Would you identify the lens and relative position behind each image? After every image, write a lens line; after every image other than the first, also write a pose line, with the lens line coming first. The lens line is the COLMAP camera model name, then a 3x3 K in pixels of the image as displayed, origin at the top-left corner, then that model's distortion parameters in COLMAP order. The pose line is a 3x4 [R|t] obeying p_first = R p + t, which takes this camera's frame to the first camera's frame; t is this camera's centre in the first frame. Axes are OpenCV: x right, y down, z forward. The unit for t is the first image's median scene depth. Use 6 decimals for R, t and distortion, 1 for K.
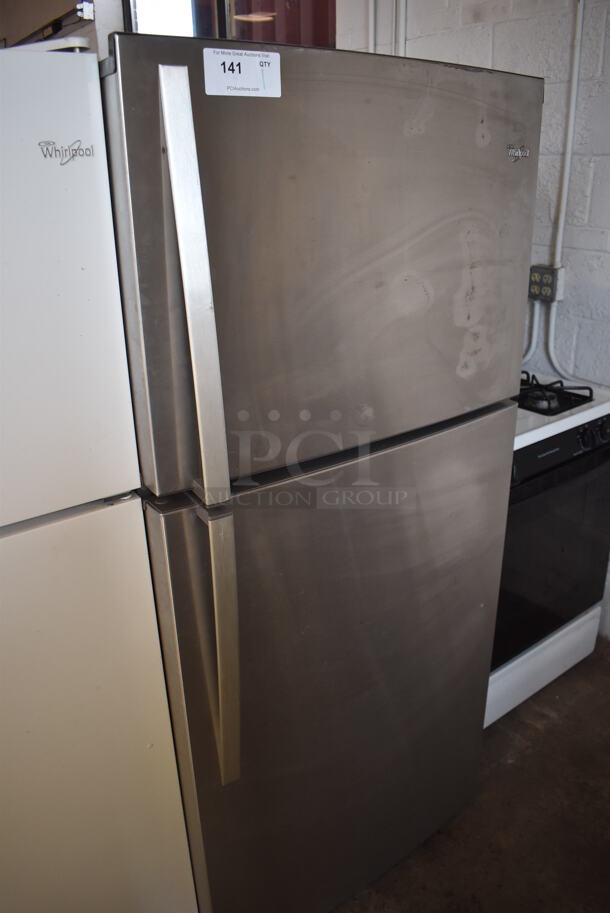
lens RADIAL K [[704.5, 0, 305.0], [0, 704.5, 456.5], [0, 0, 1]] dist [-0.087316, 0.001316]
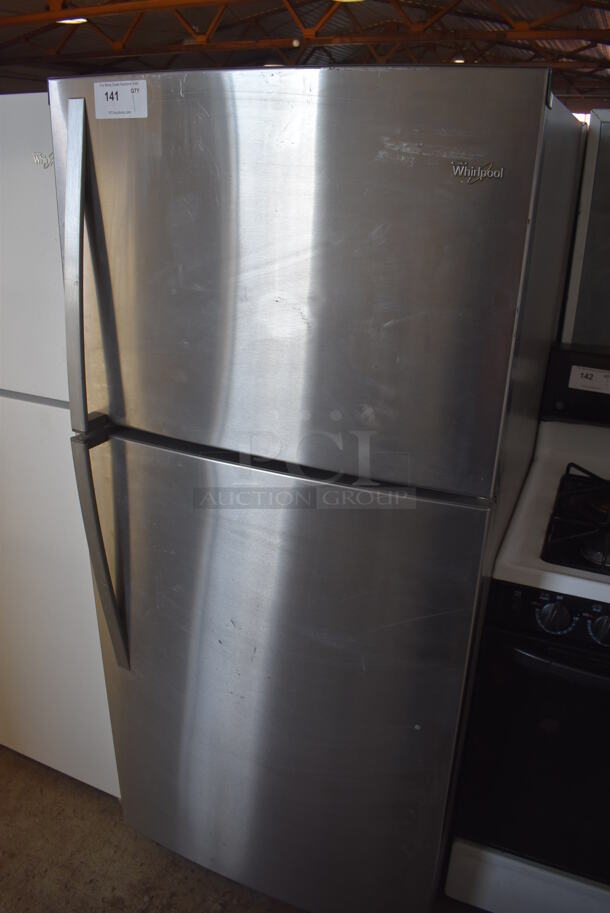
lens RADIAL K [[704.5, 0, 305.0], [0, 704.5, 456.5], [0, 0, 1]] dist [-0.087316, 0.001316]
pose [[0.497704, 0.370308, -0.784323, 1.252242], [-0.359376, 0.911048, 0.202092, -0.337655], [0.789392, 0.181286, 0.586512, 0.647427]]
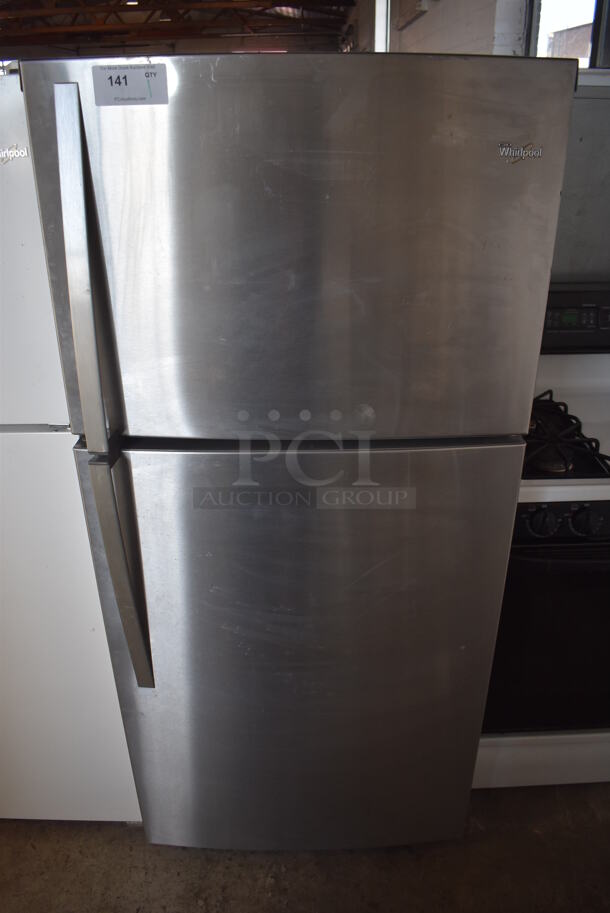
lens RADIAL K [[704.5, 0, 305.0], [0, 704.5, 456.5], [0, 0, 1]] dist [-0.087316, 0.001316]
pose [[0.809159, 0.278858, -0.517203, 0.866462], [-0.231883, 0.960317, 0.154991, -0.213917], [0.539899, -0.005482, 0.841712, 0.213756]]
